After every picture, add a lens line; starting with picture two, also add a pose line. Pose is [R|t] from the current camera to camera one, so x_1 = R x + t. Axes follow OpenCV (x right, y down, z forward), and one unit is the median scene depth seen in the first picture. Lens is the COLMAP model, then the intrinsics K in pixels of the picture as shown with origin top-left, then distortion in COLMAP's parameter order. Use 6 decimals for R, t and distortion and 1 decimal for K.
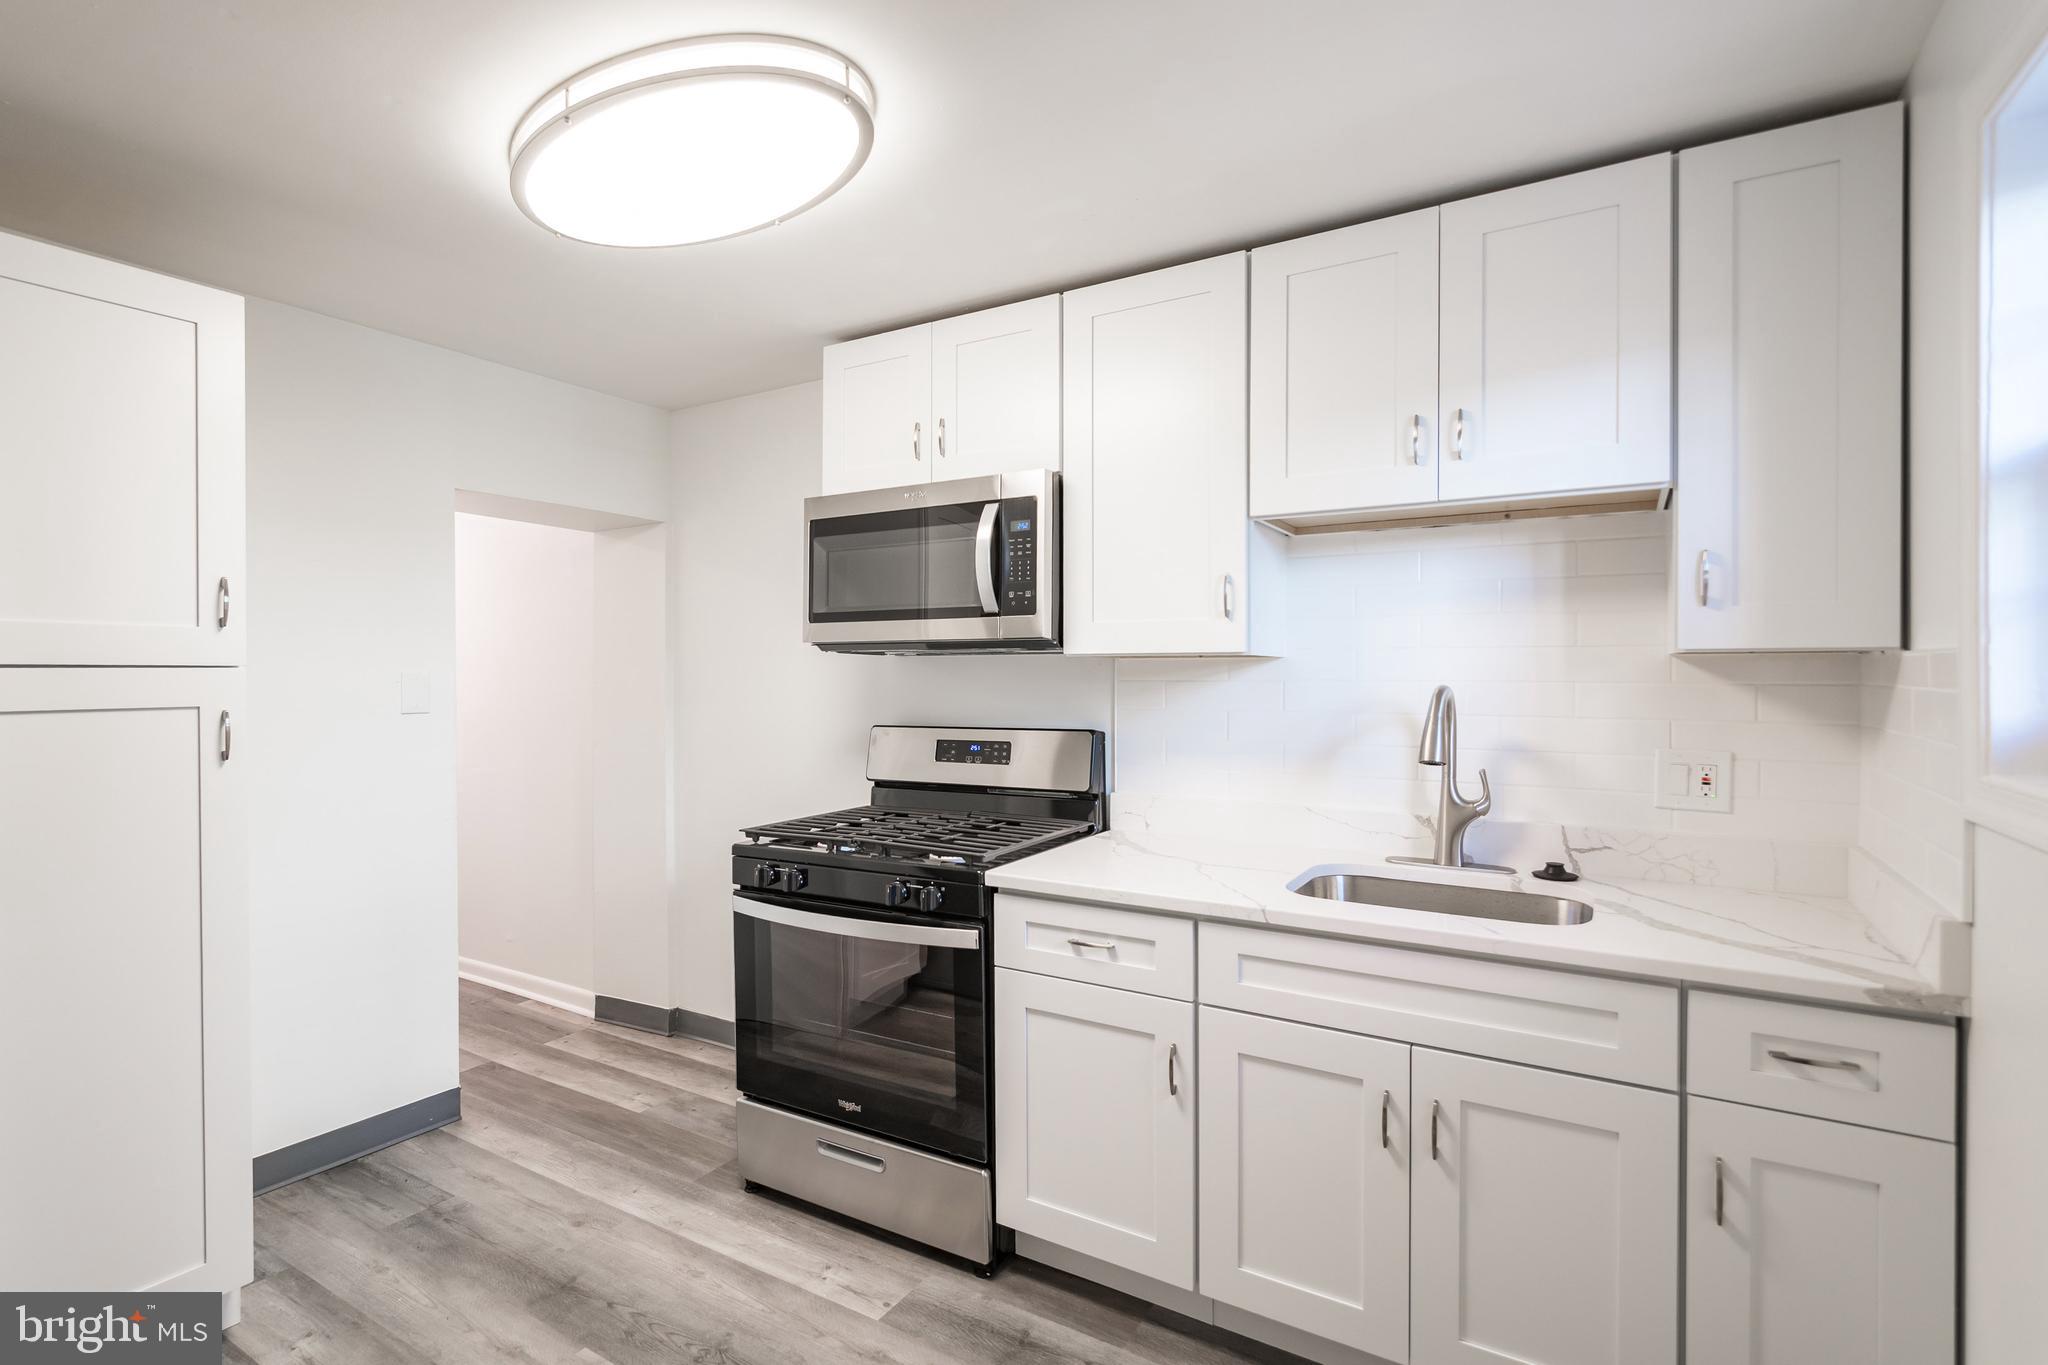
lens RADIAL K [[940.9, 0, 1025.5], [0, 940.9, 679.0], [0, 0, 1]] dist [0.001769, -0.000124]
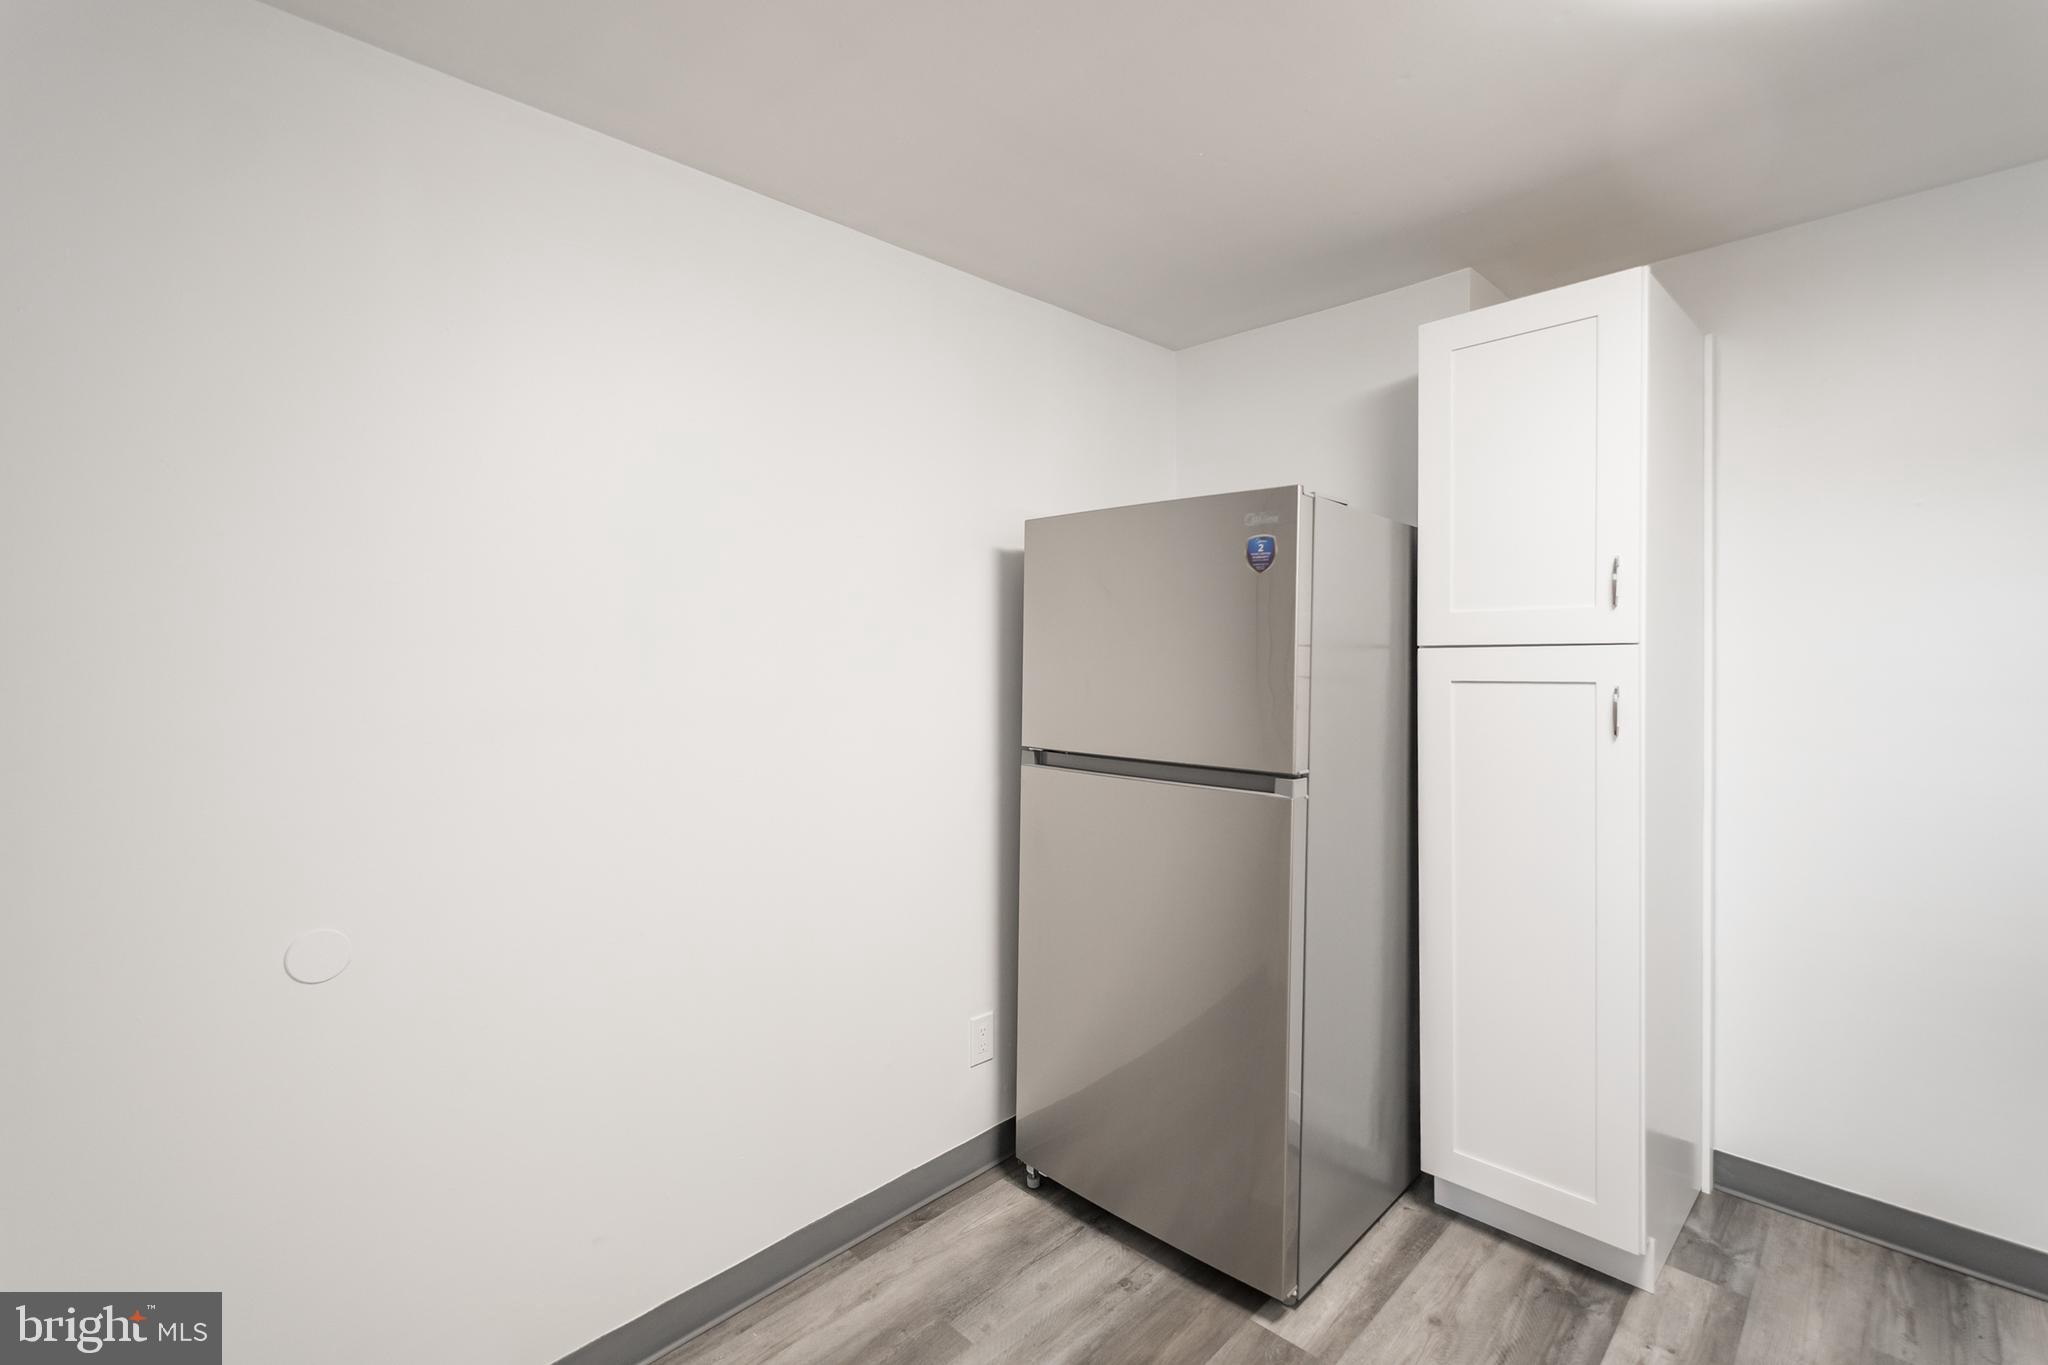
lens RADIAL K [[921.3, 0, 1014.4], [0, 921.3, 683.0], [0, 0, 1]] dist [-0.001366, 0.002256]
pose [[-0.242374, 0.025361, -0.969851, 0.170320], [0.006934, 0.999678, 0.024408, 0.000443], [0.970158, -0.000809, -0.242472, 0.361320]]
